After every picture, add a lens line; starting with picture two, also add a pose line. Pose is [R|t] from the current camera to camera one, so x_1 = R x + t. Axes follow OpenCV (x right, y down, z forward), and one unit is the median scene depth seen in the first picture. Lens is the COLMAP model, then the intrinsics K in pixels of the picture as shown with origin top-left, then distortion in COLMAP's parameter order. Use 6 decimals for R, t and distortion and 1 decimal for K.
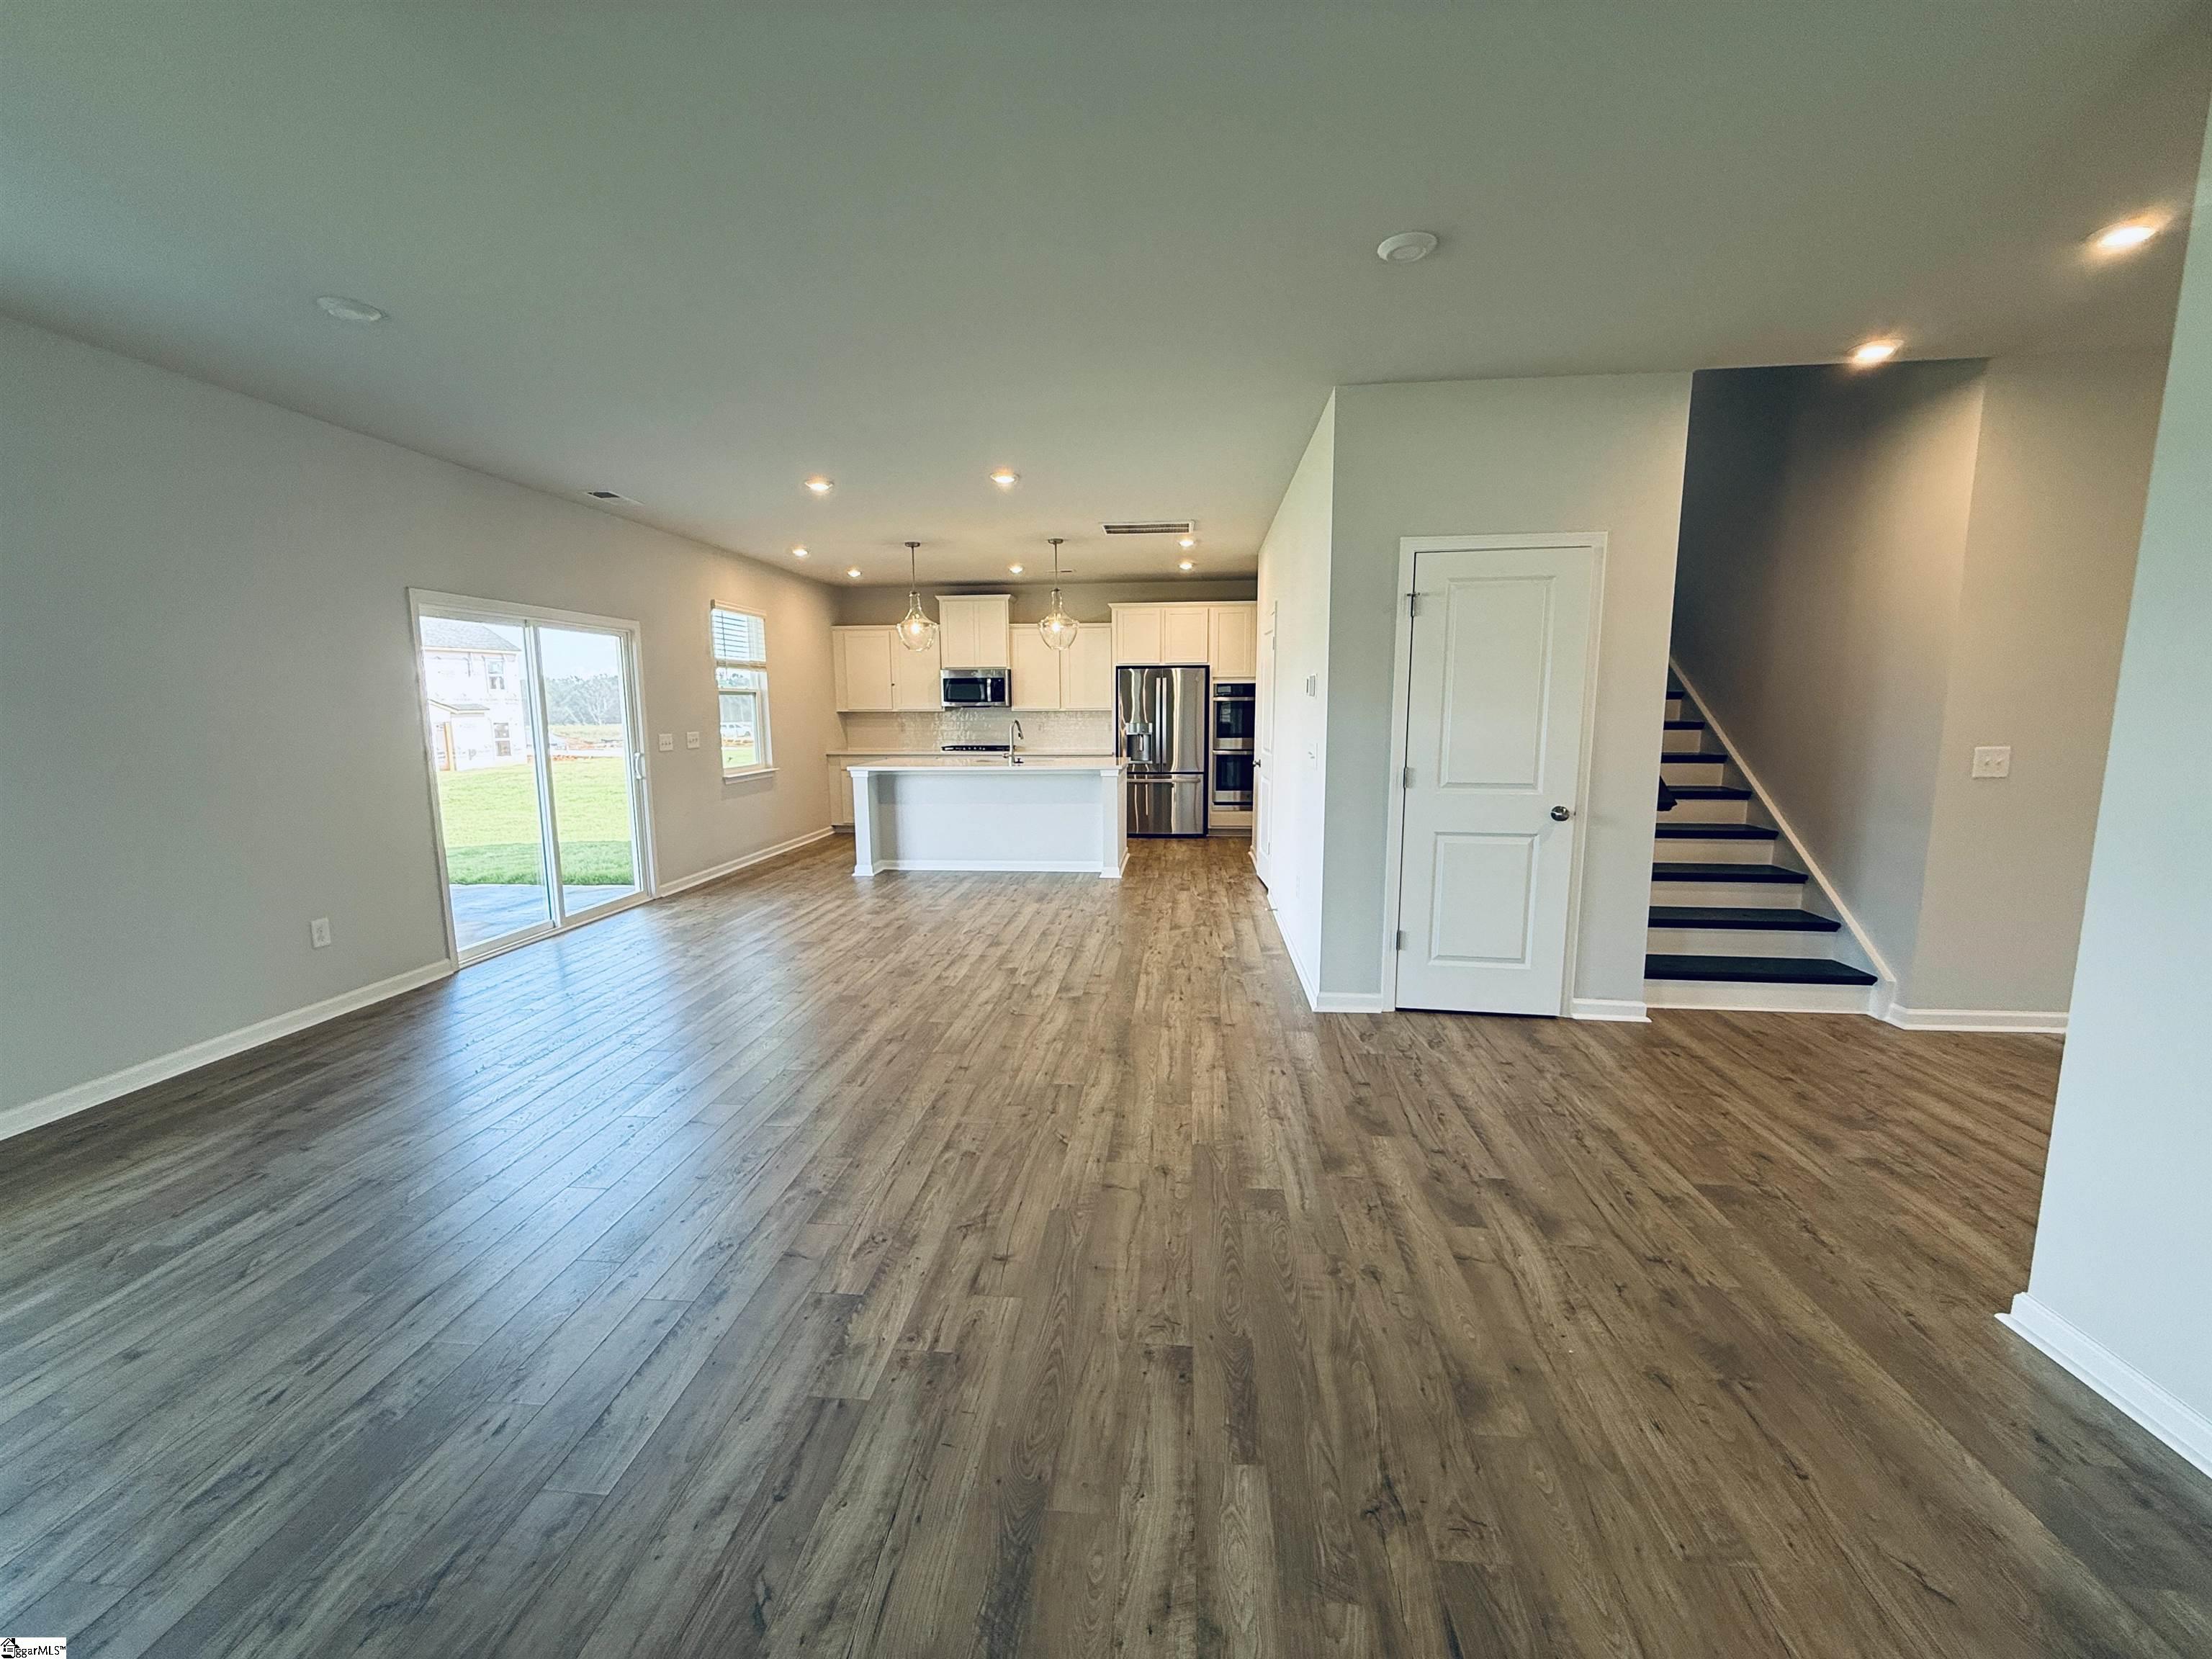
lens RADIAL K [[862.5, 0, 1106.0], [0, 862.5, 829.5], [0, 0, 1]] dist [-0.000547, -0.000151]
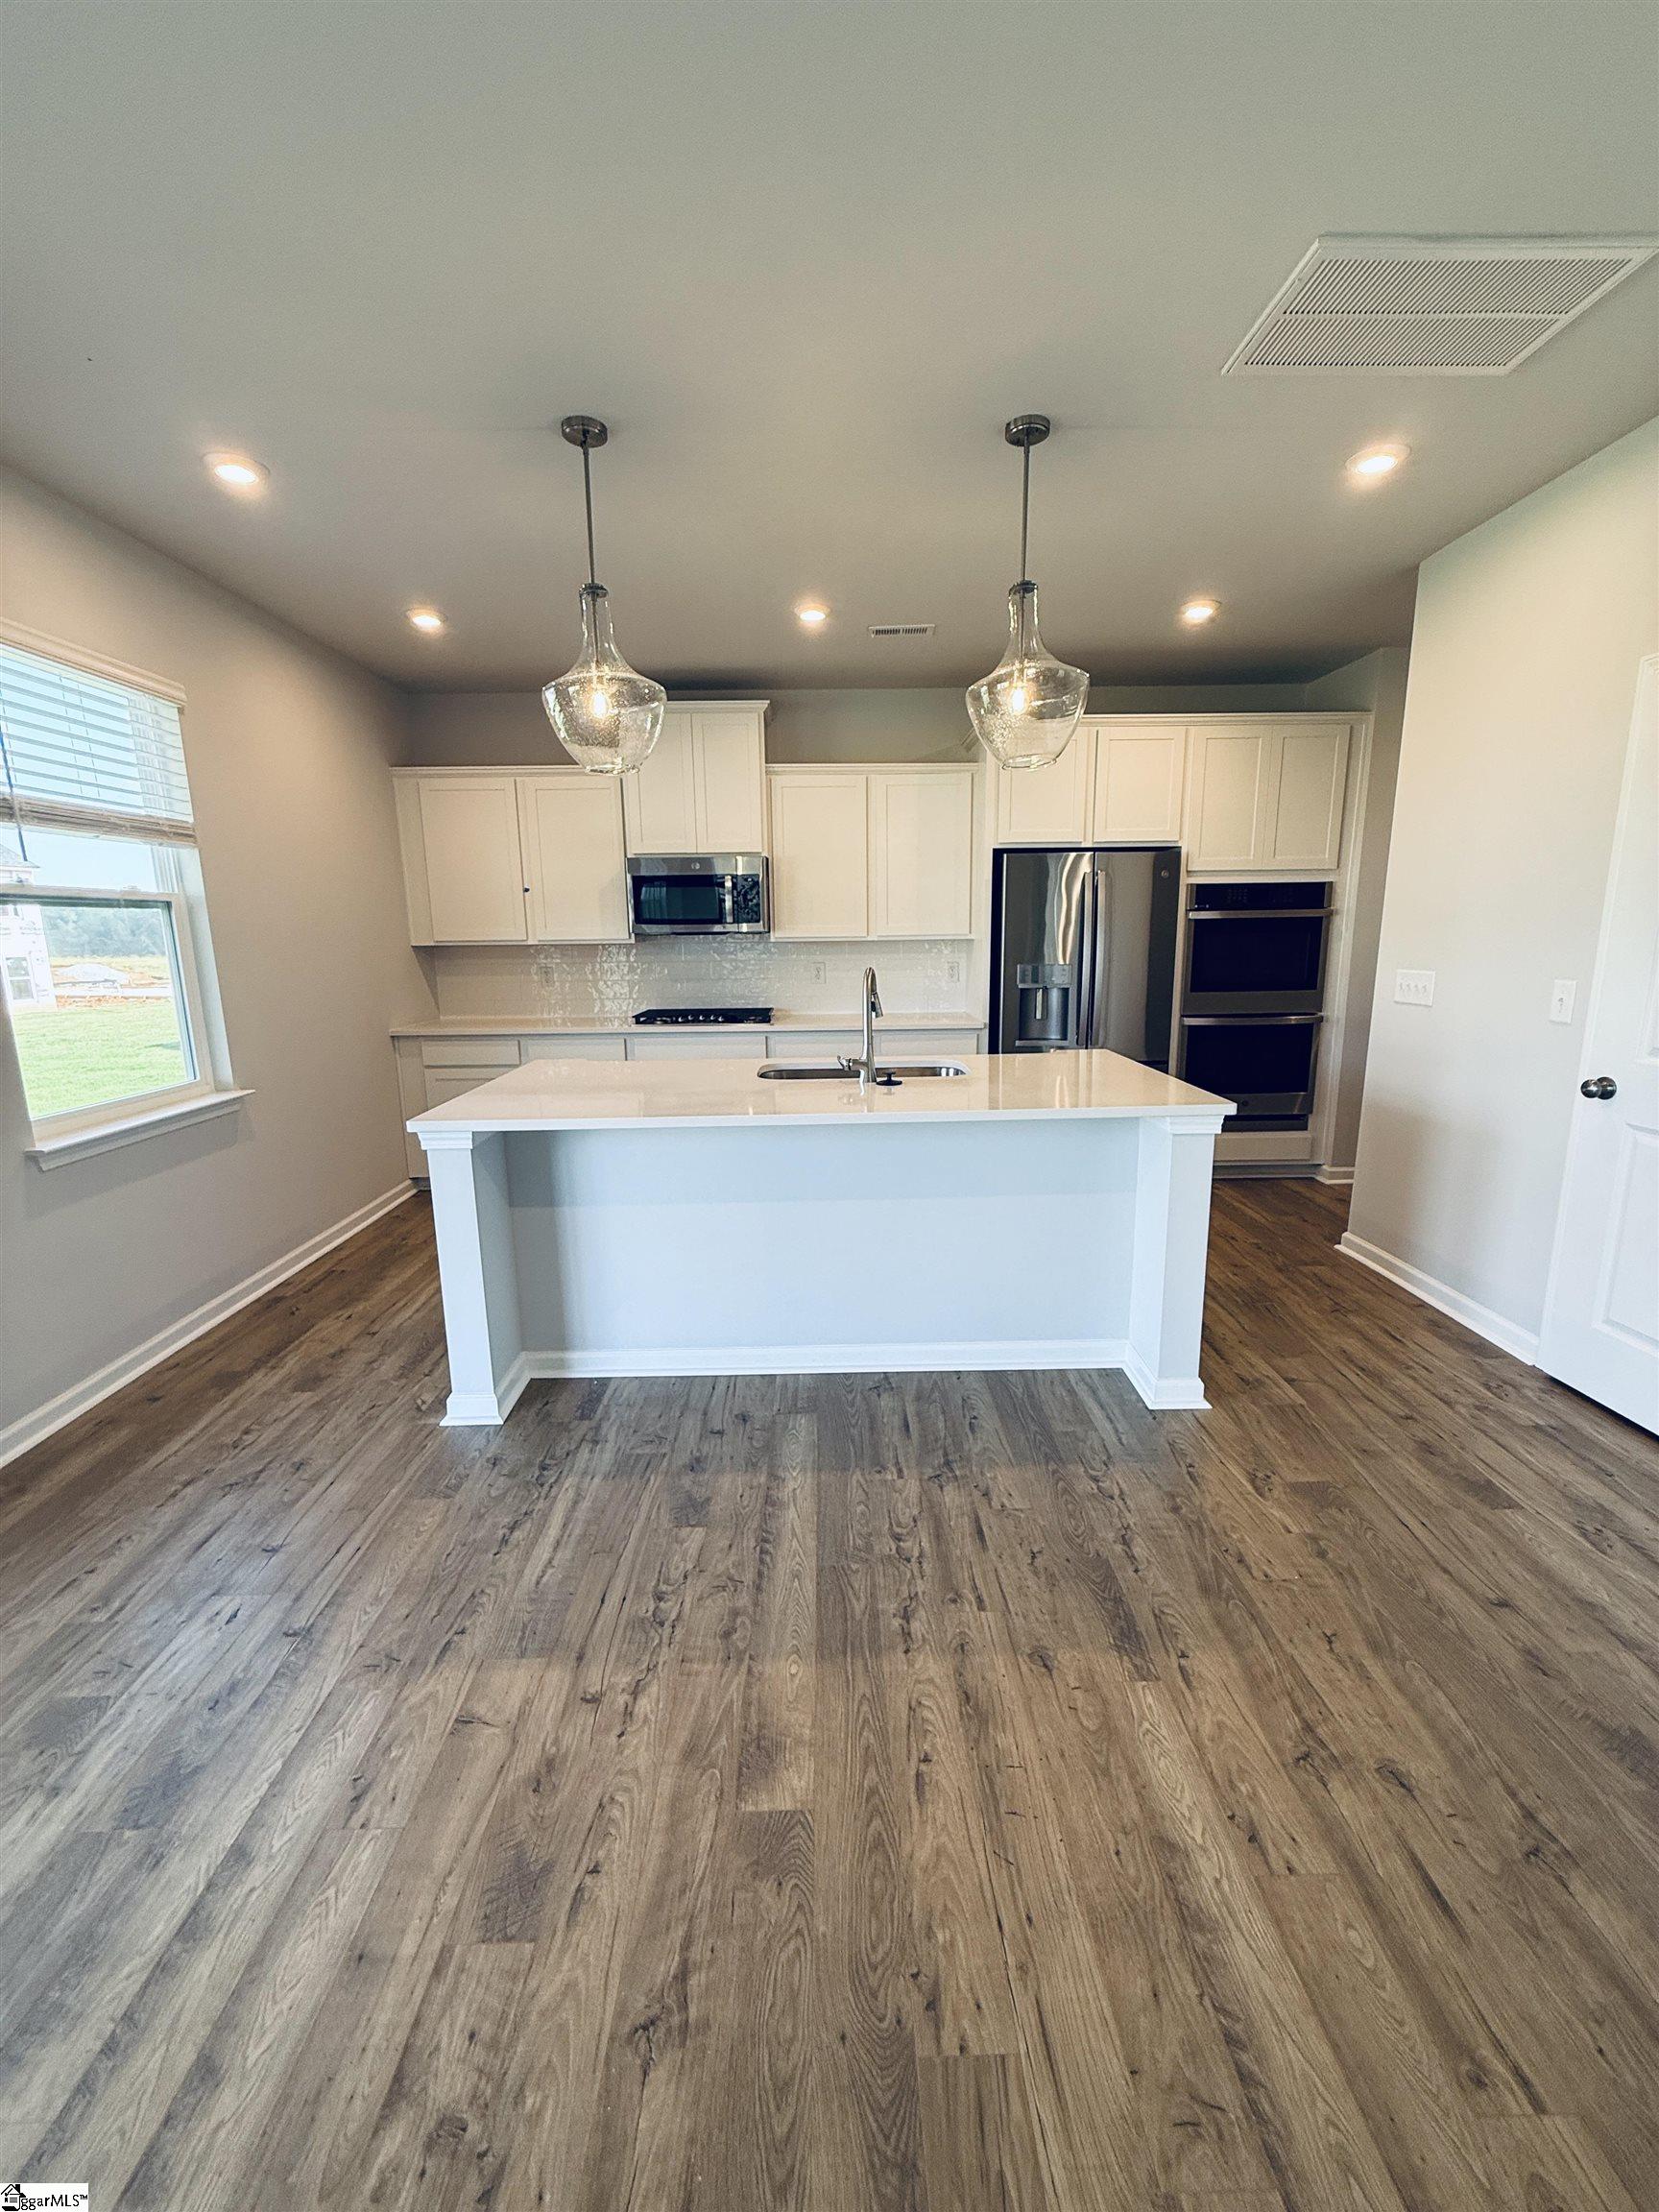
lens RADIAL K [[879.9, 0, 829.5], [0, 879.9, 1106.0], [0, 0, 1]] dist [-0.000092, -0.000188]
pose [[0.995697, -0.025507, 0.089093, -0.128782], [0.020628, 0.998259, 0.055262, -0.072132], [-0.090347, -0.053186, 0.994489, 0.499005]]
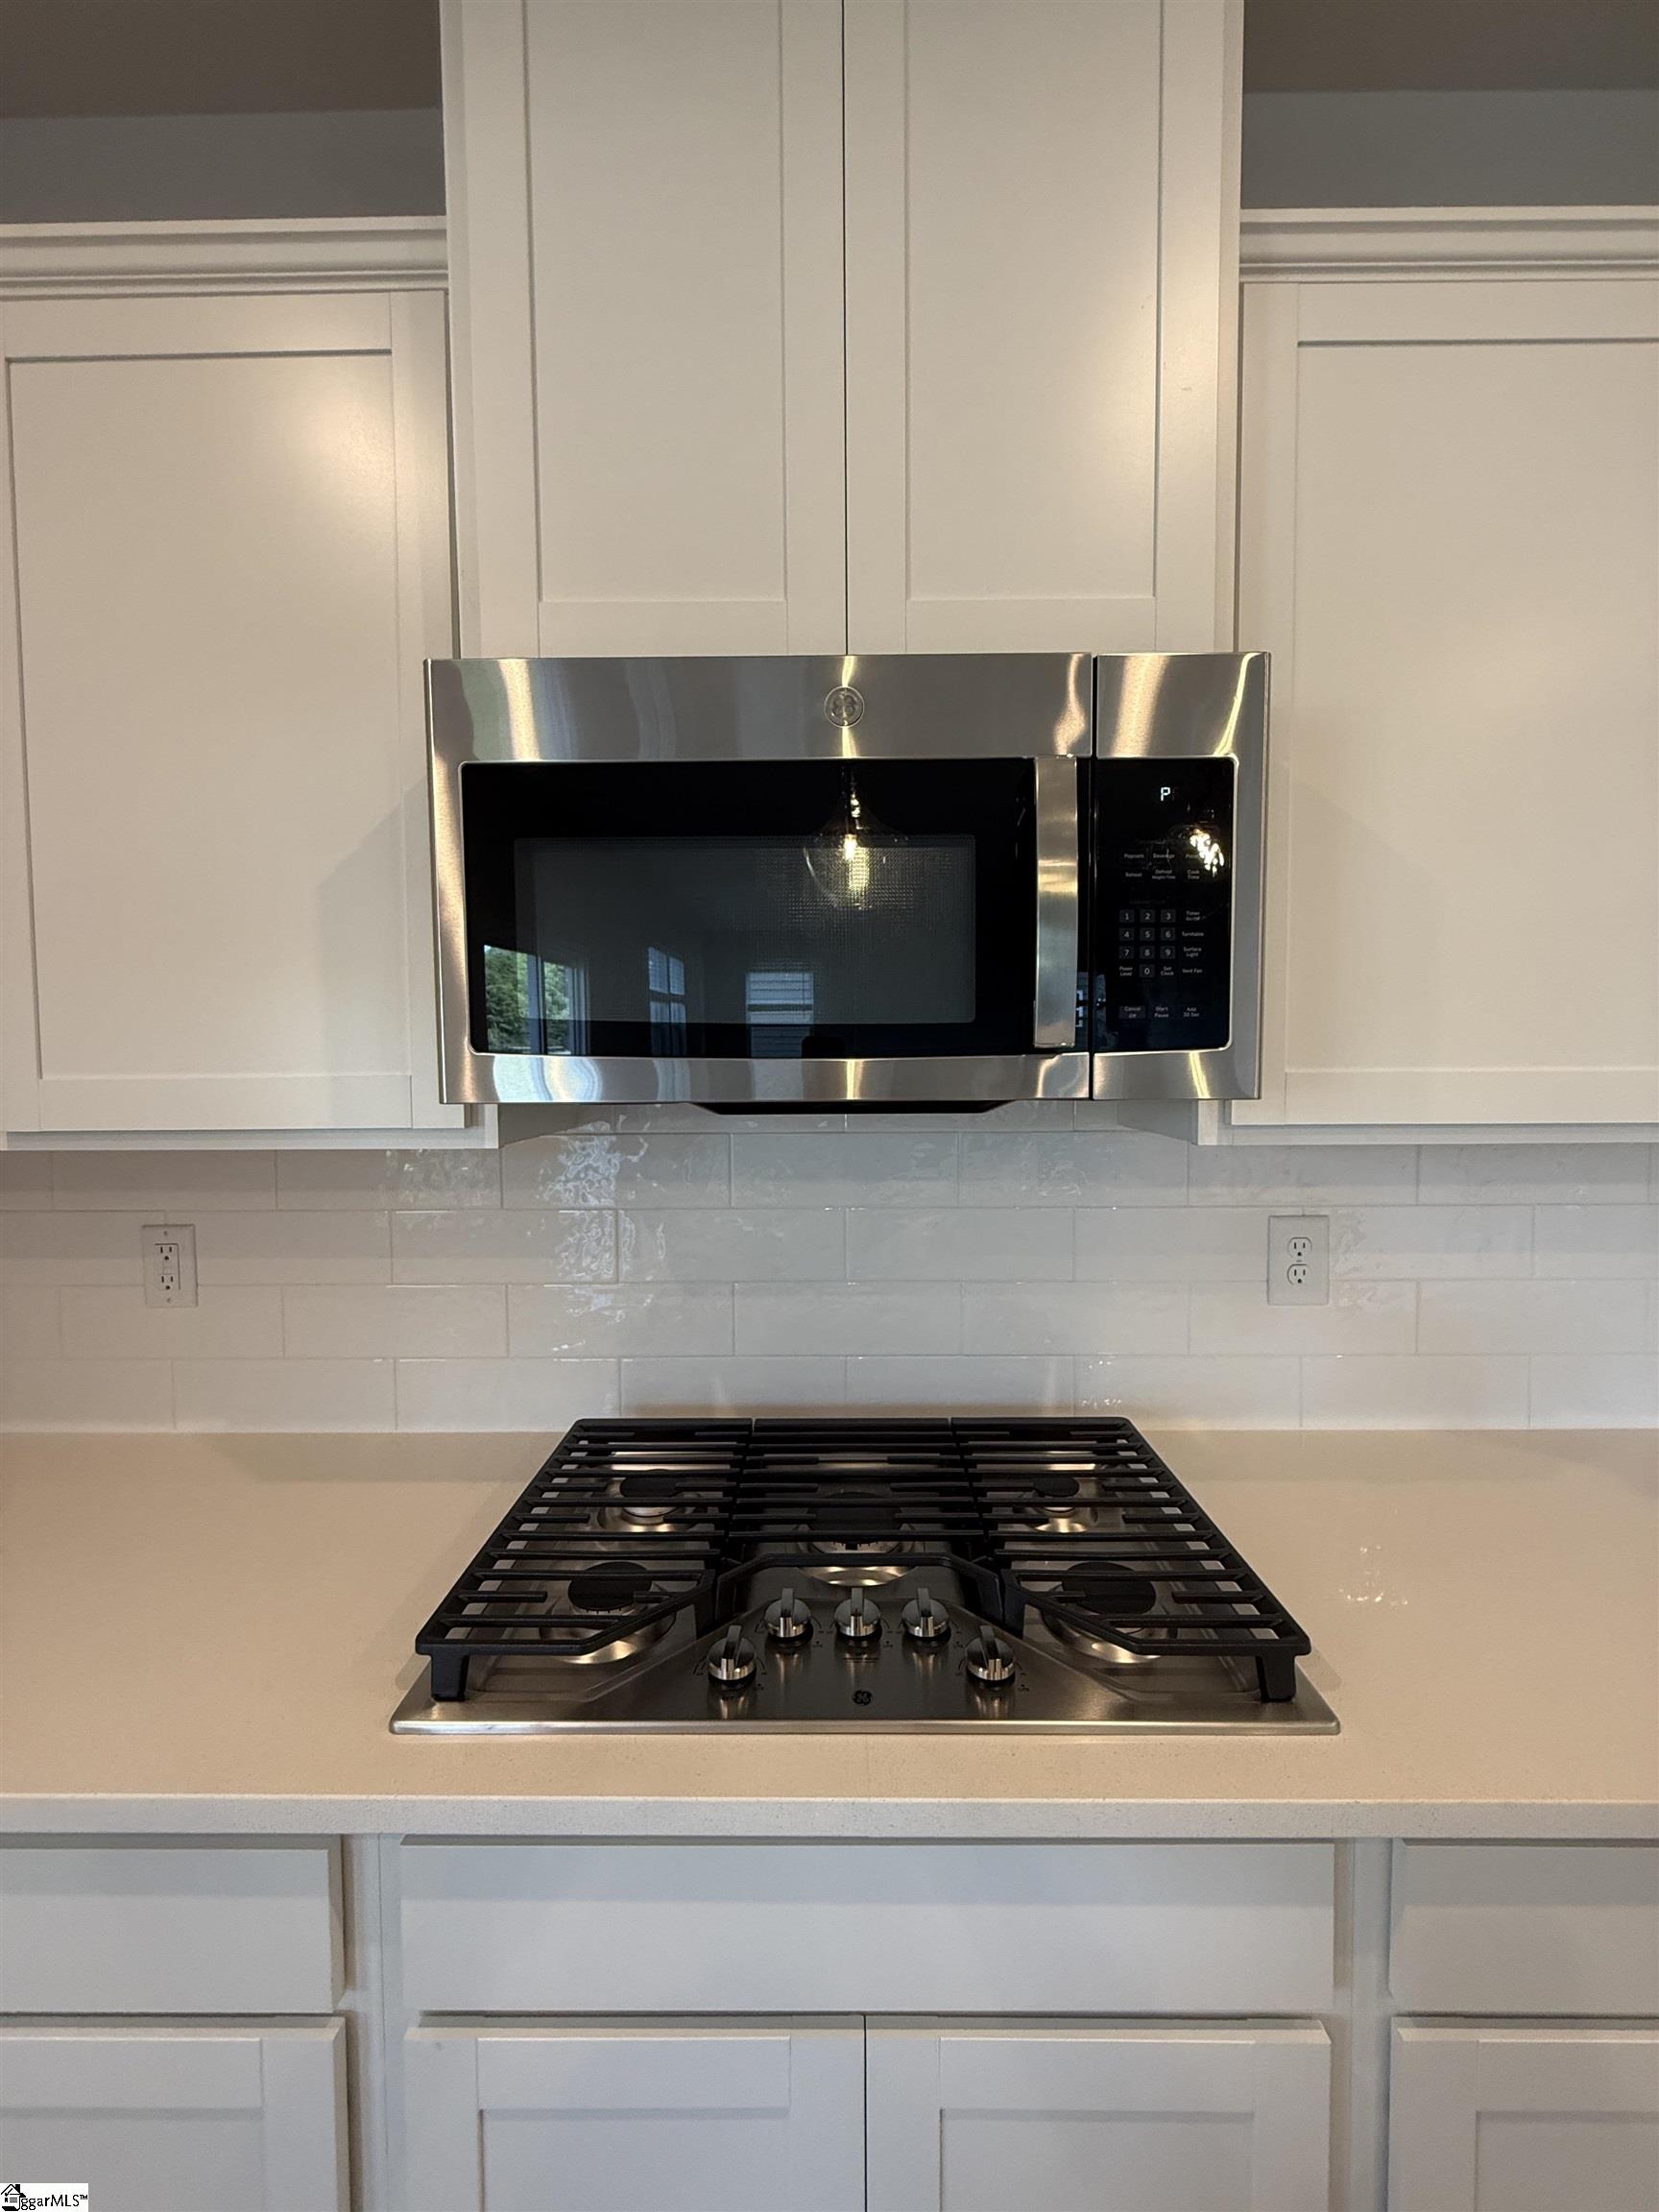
lens RADIAL K [[862.5, 0, 829.5], [0, 862.5, 1106.0], [0, 0, 1]] dist [-0.000547, -0.000151]
pose [[0.996999, -0.003009, 0.077350, -0.164779], [0.011146, 0.994412, -0.104978, -0.139714], [-0.076602, 0.105525, 0.991462, 0.955454]]
